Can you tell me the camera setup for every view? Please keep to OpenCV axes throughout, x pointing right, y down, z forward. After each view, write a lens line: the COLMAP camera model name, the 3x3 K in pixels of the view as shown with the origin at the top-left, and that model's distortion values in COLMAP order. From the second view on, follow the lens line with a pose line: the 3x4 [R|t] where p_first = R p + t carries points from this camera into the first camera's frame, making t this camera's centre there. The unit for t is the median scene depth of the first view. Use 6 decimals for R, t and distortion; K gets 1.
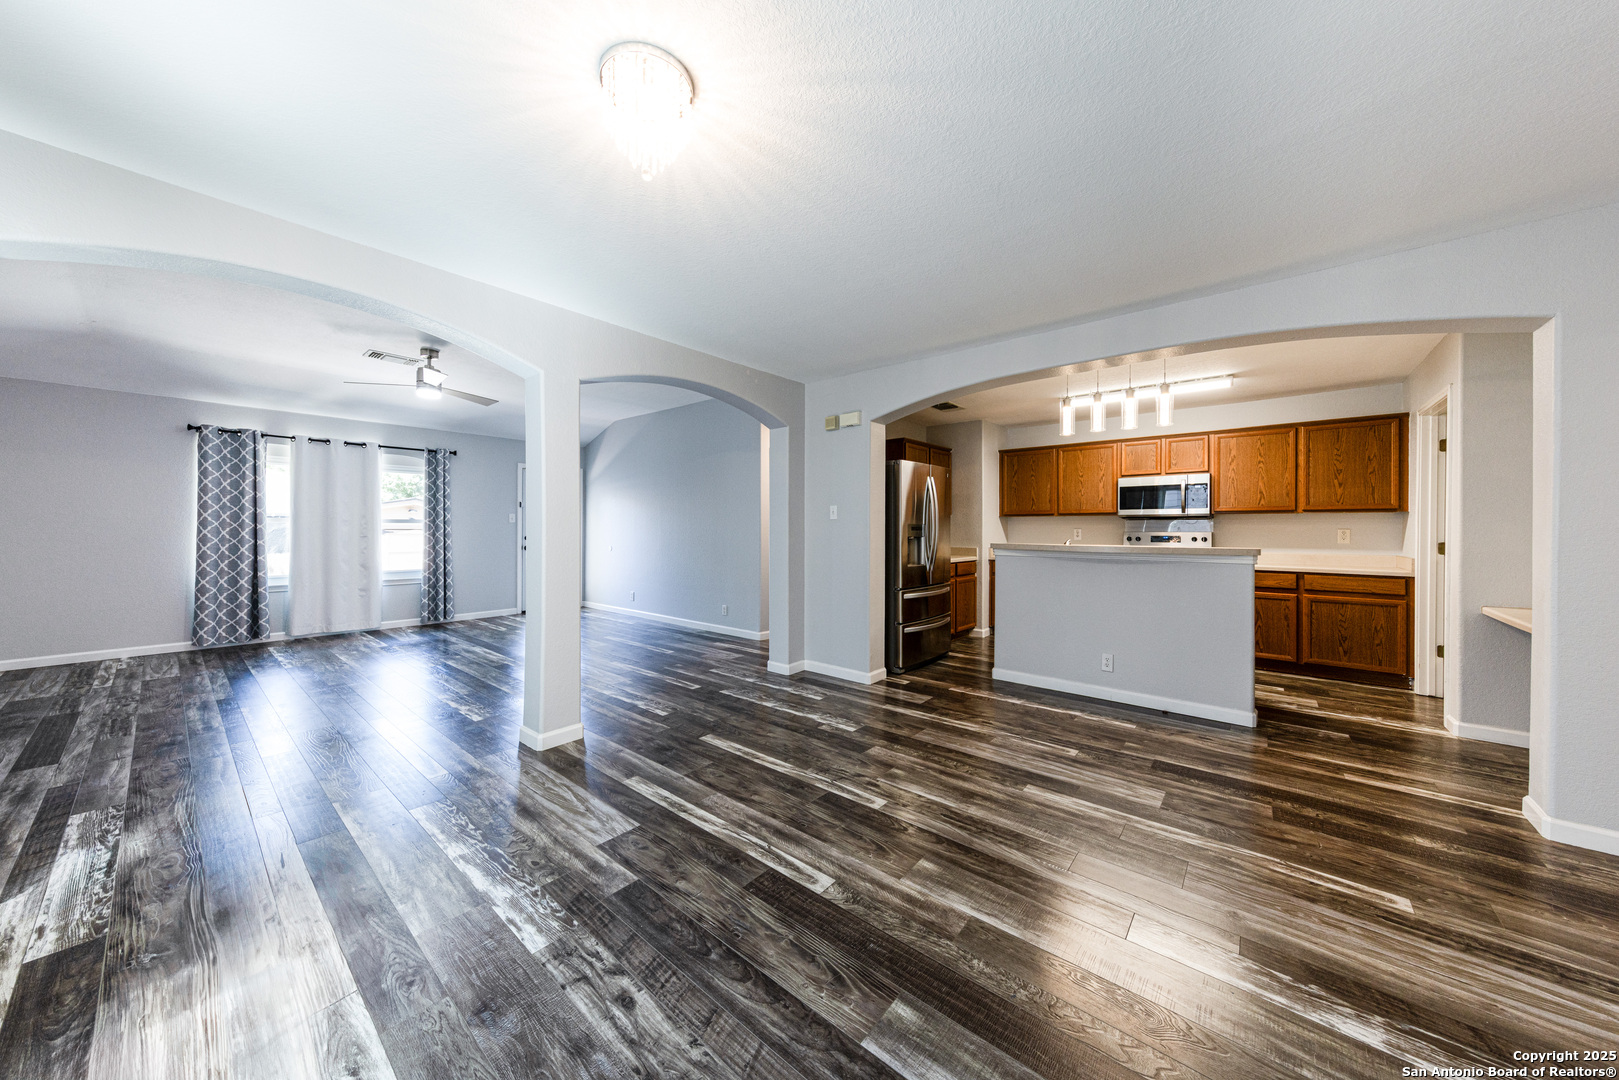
lens RADIAL K [[525.1, 0, 818.0], [0, 525.1, 534.8], [0, 0, 1]] dist [0.012261, 0.000018]
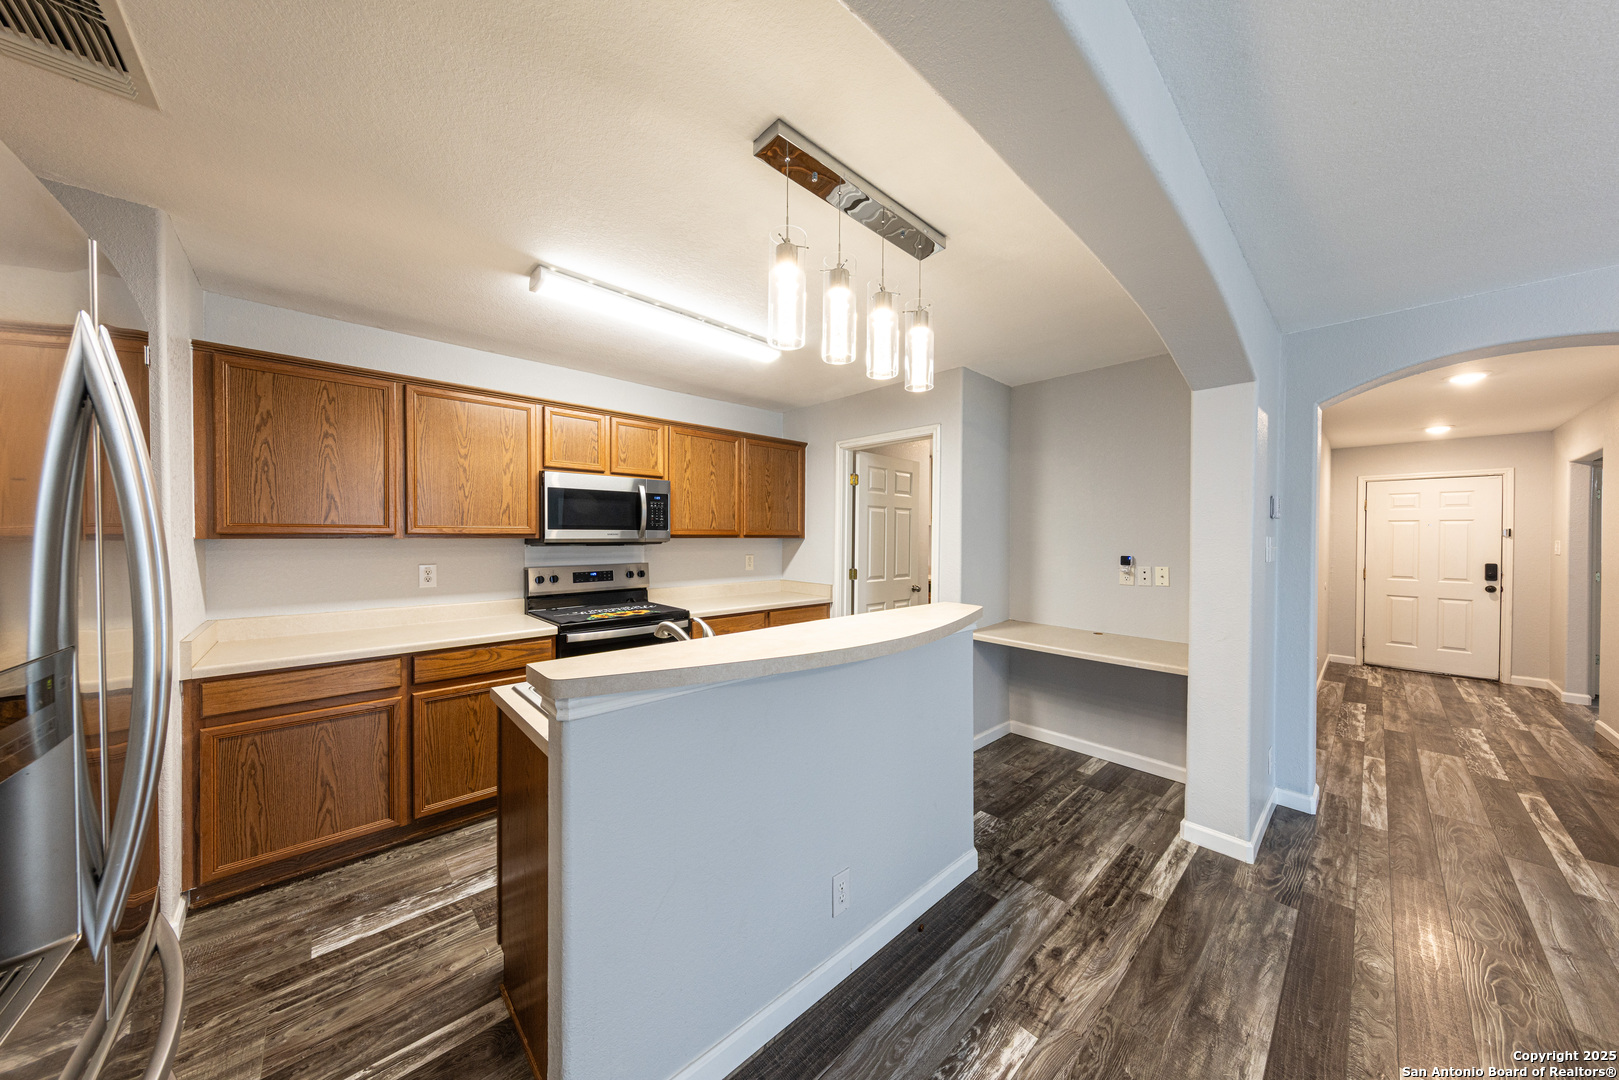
lens RADIAL K [[525.1, 0, 818.0], [0, 525.1, 534.8], [0, 0, 1]] dist [0.012261, 0.000018]
pose [[0.130181, -0.004114, 0.991482, 0.087482], [0.009470, 0.999951, 0.002905, -0.050045], [-0.991445, 0.009011, 0.130213, 0.797748]]
